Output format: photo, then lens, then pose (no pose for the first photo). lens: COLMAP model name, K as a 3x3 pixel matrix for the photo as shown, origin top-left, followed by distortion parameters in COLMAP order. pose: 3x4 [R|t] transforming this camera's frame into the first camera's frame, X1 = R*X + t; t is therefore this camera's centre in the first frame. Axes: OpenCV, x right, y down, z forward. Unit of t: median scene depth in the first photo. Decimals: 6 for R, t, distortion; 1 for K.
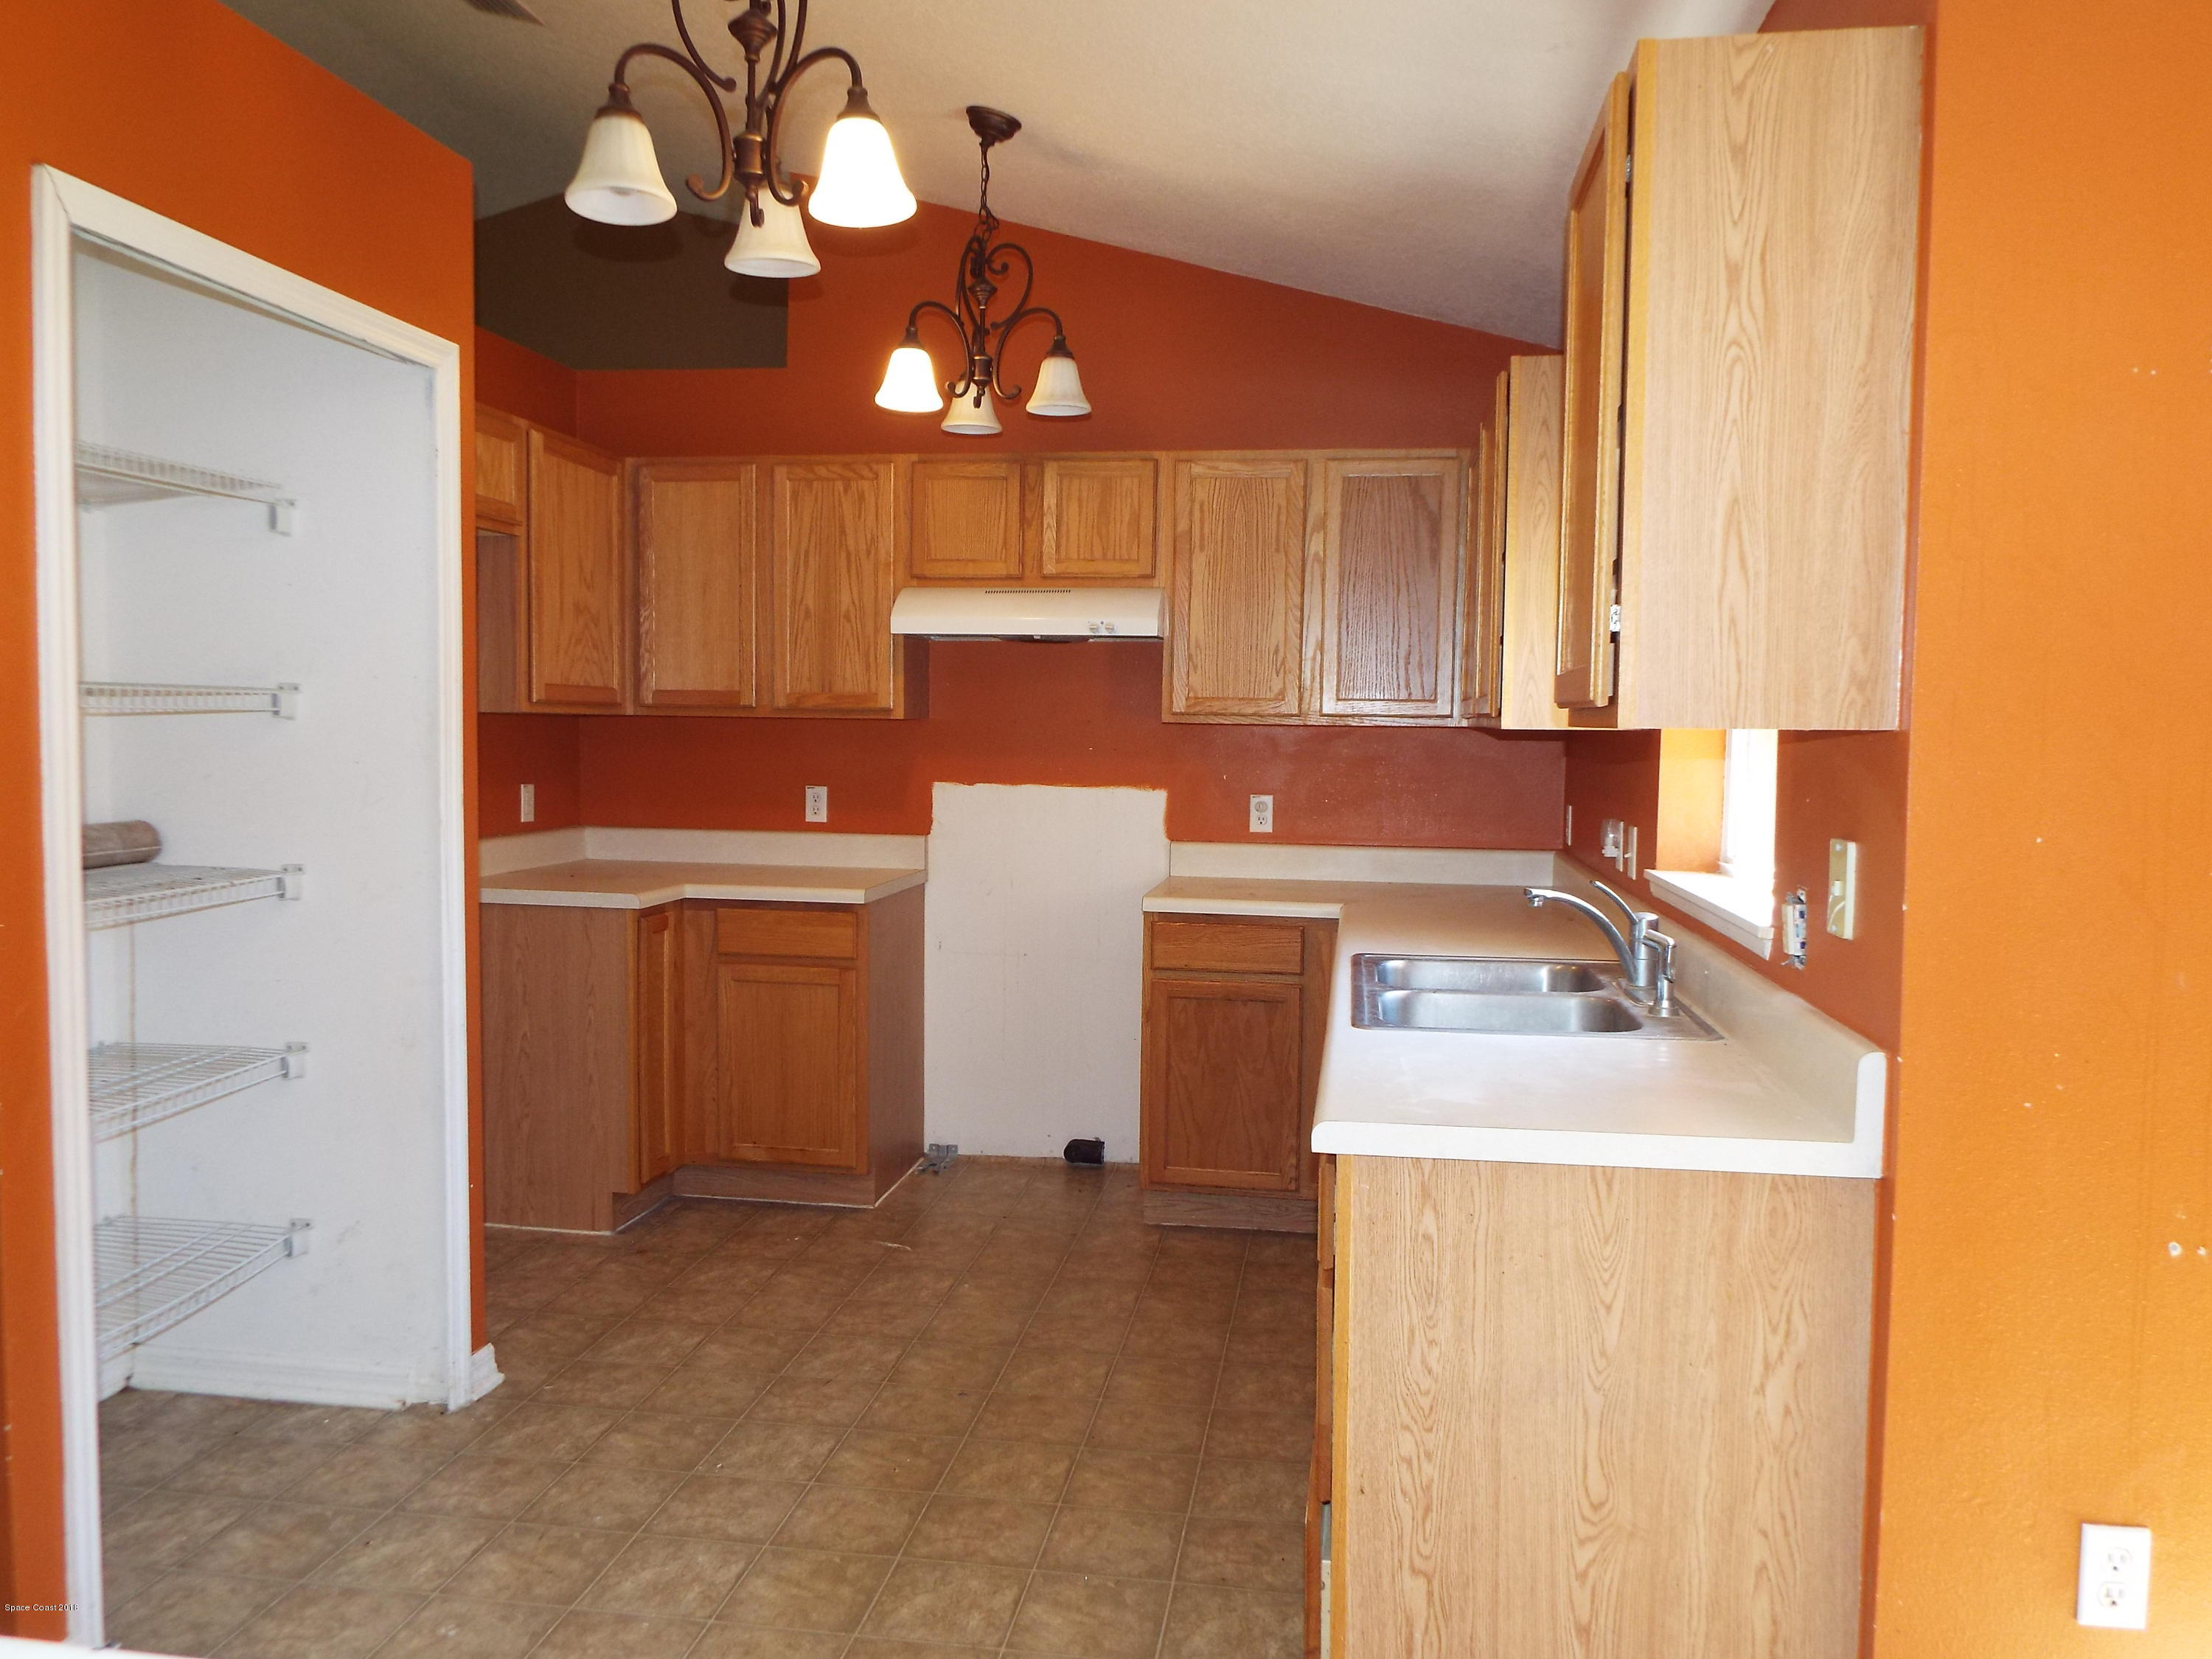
lens RADIAL K [[1610.2, 0, 1106.0], [0, 1610.2, 829.5], [0, 0, 1]] dist [-0.031720, 0.057797]
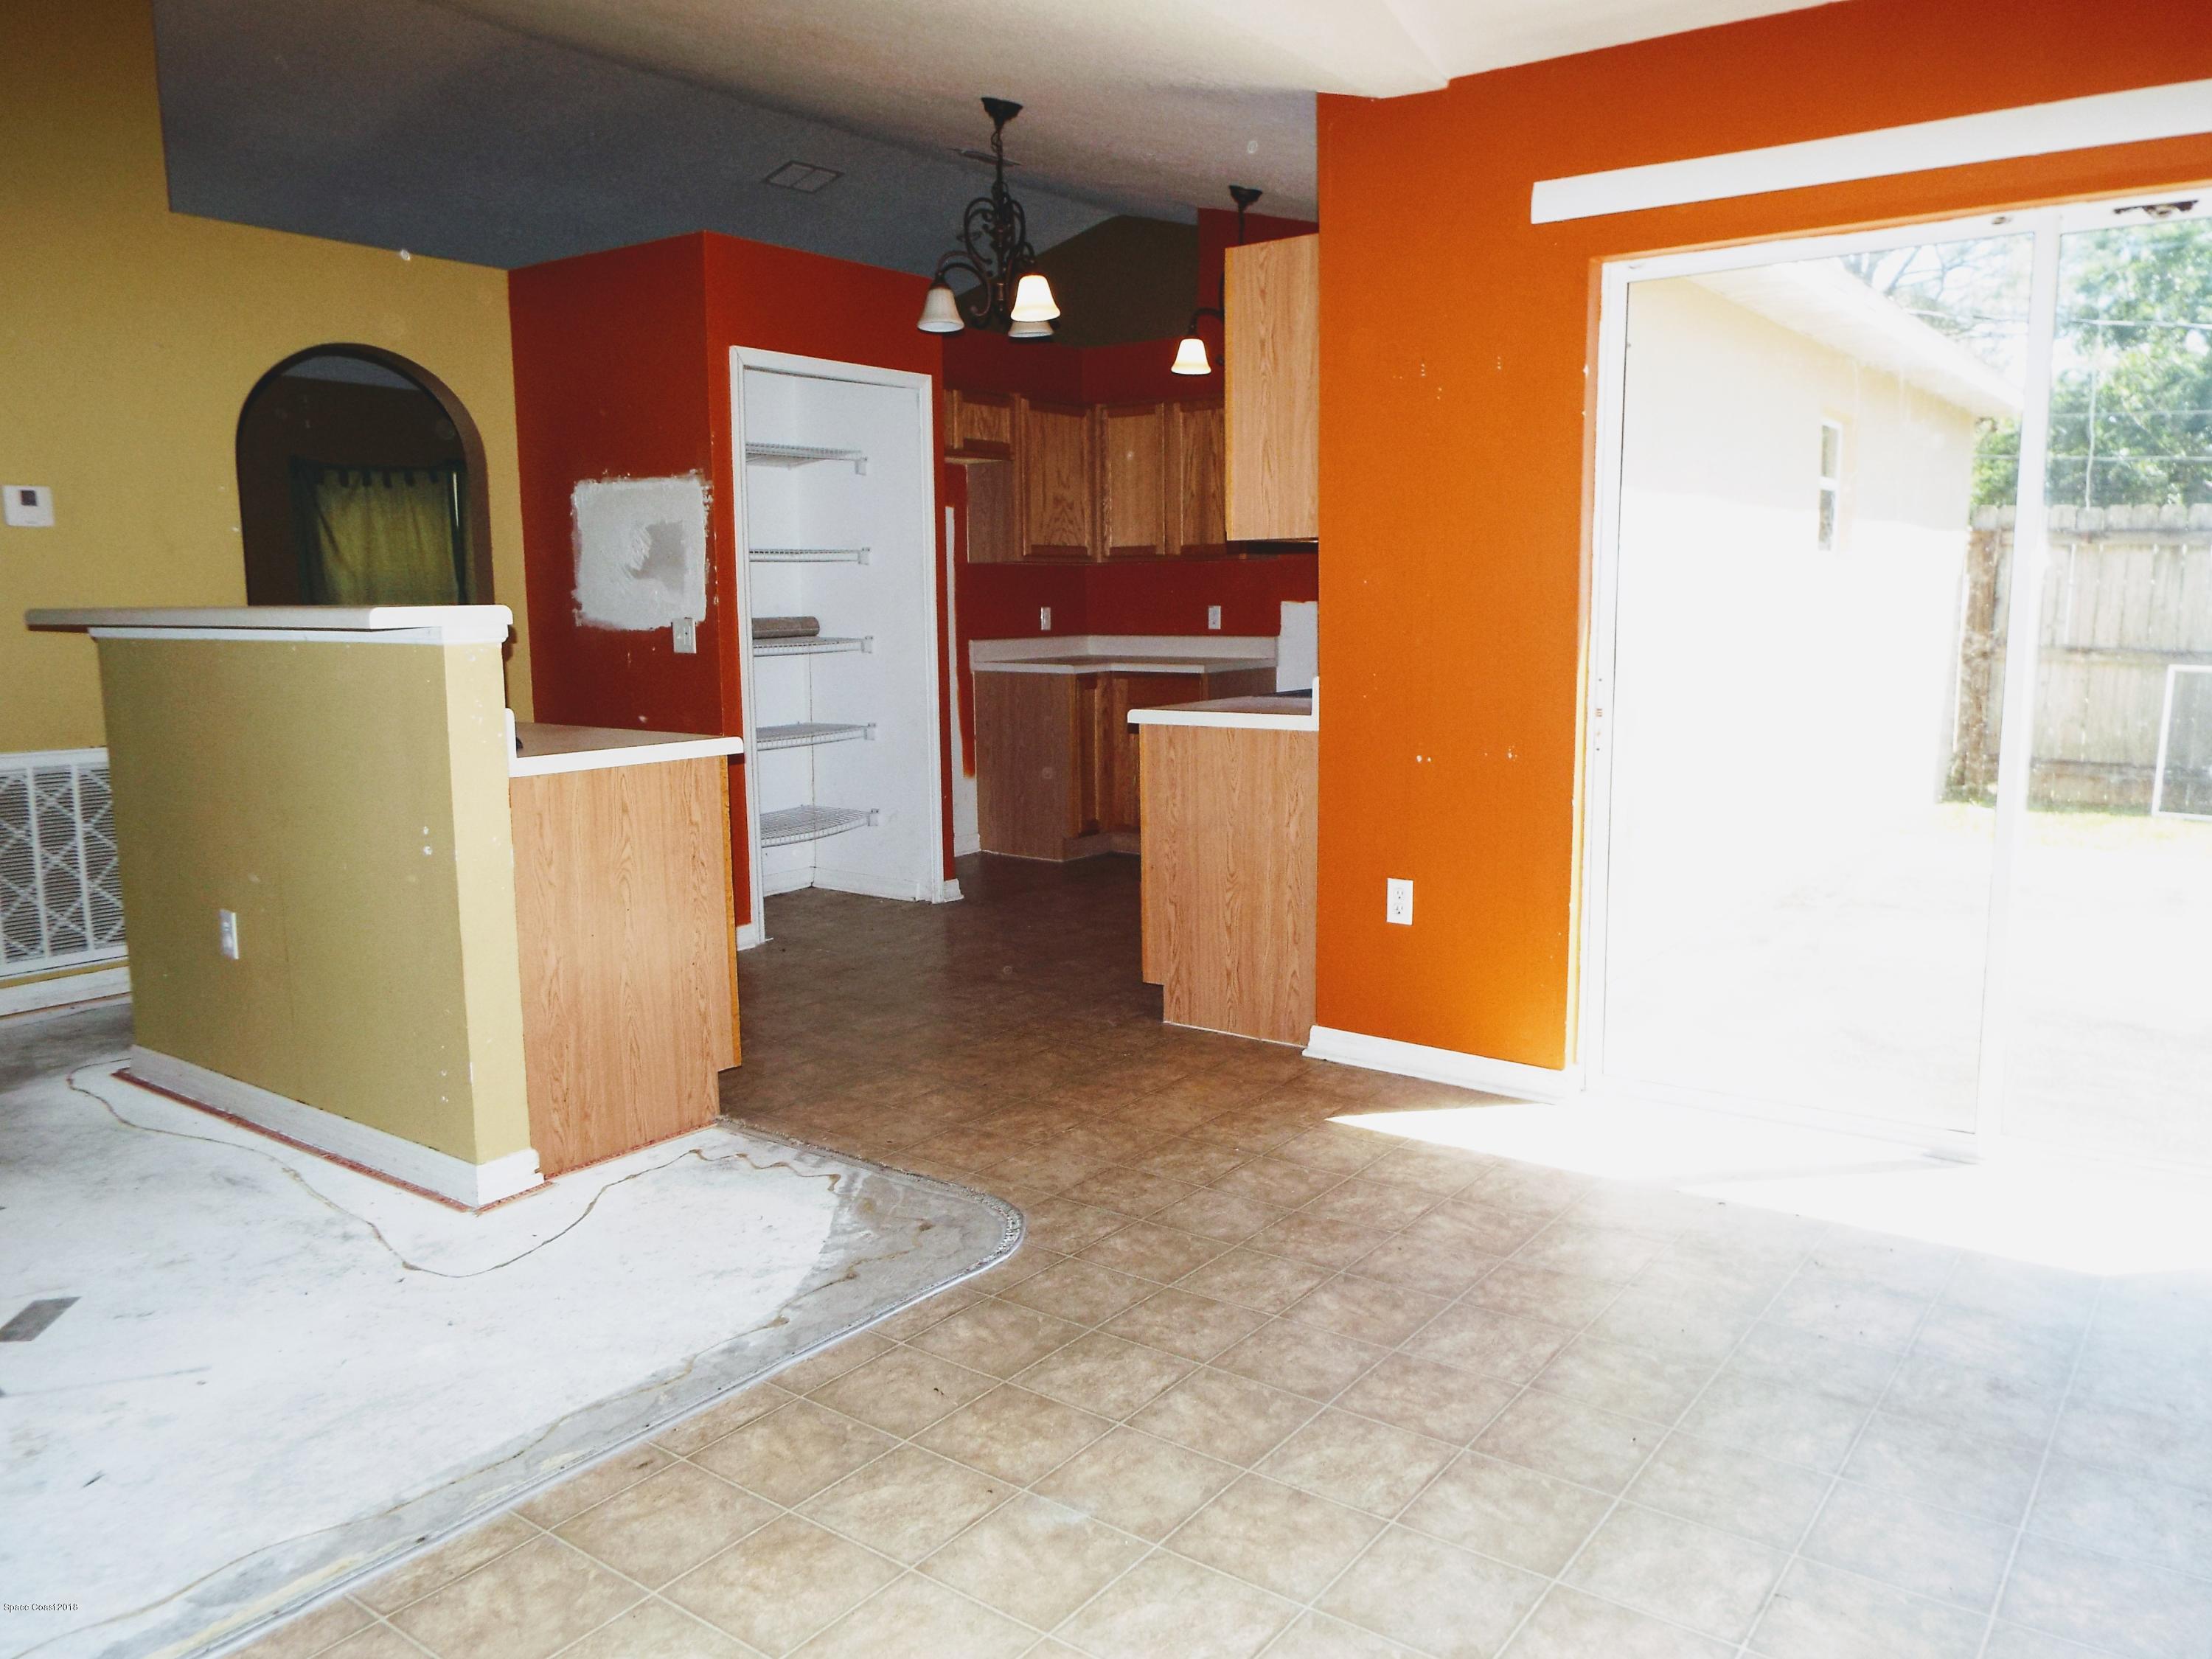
lens RADIAL K [[1610.2, 0, 1106.0], [0, 1610.2, 829.5], [0, 0, 1]] dist [-0.031720, 0.057797]
pose [[0.881323, 0.046731, -0.470198, 0.741455], [-0.008552, 0.996512, 0.083010, 0.095106], [0.472437, -0.069137, 0.878648, -0.687717]]
